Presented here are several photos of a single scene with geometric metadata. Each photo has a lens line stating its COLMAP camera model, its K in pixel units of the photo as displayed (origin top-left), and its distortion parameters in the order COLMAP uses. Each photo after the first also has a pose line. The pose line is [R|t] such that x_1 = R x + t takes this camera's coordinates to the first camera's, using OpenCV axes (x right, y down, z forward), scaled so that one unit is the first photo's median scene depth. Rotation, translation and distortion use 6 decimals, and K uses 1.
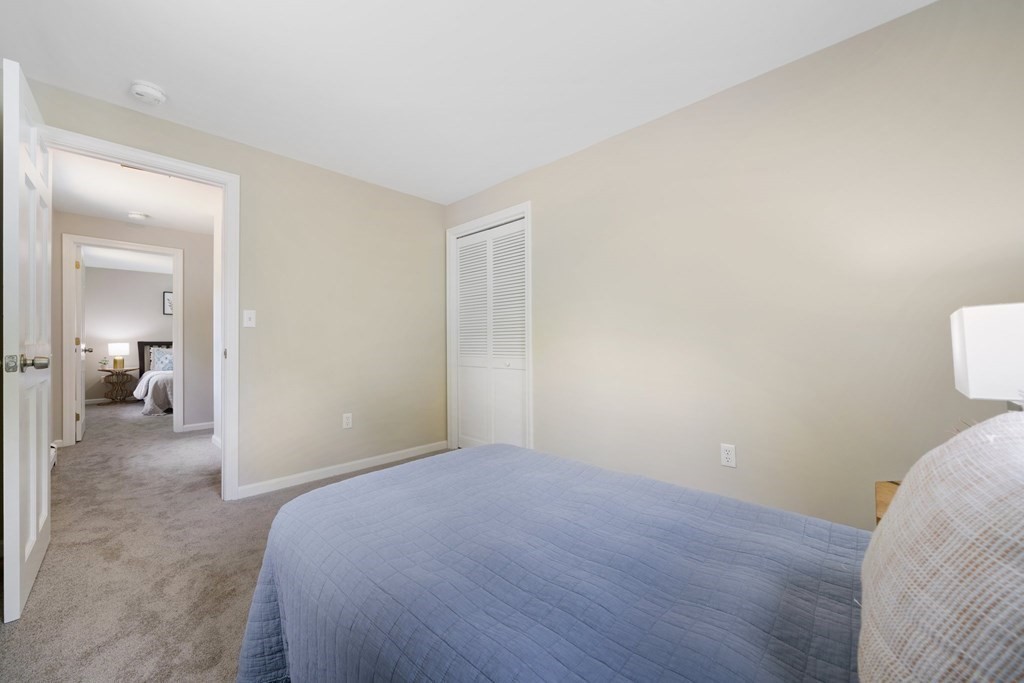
lens RADIAL K [[383.0, 0, 505.6], [0, 383.0, 337.8], [0, 0, 1]] dist [-0.004980, -0.000095]
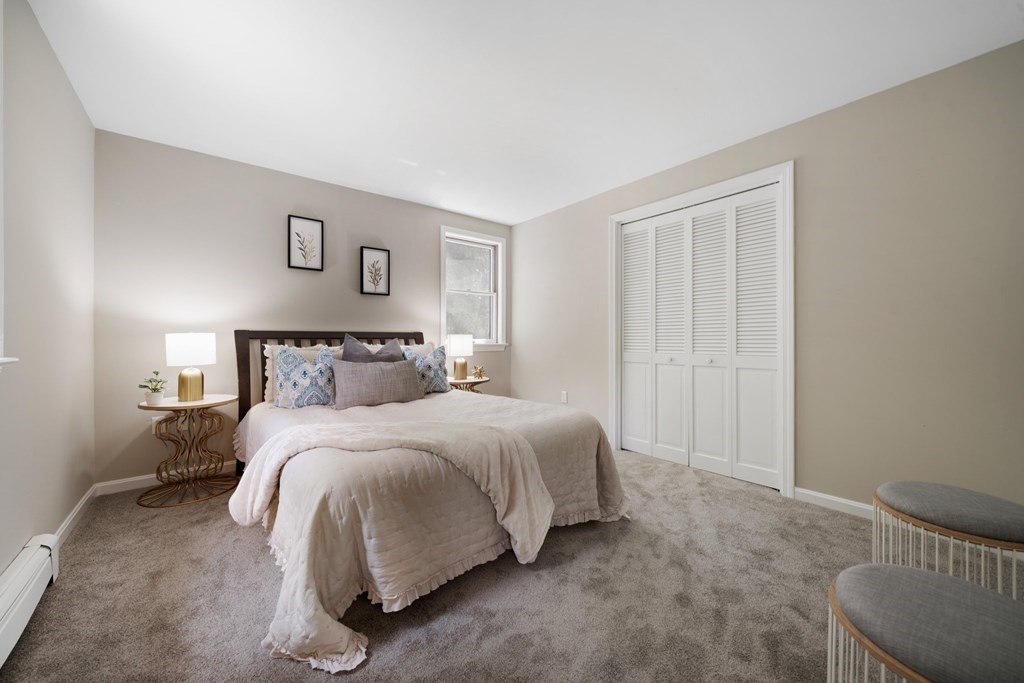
lens RADIAL K [[383.0, 0, 505.6], [0, 383.0, 337.8], [0, 0, 1]] dist [-0.004980, -0.000095]
pose [[0.991220, 0.006661, -0.132057, -0.649949], [-0.005676, 0.999953, 0.007831, 0.014263], [0.132103, -0.007013, 0.991211, 0.658999]]
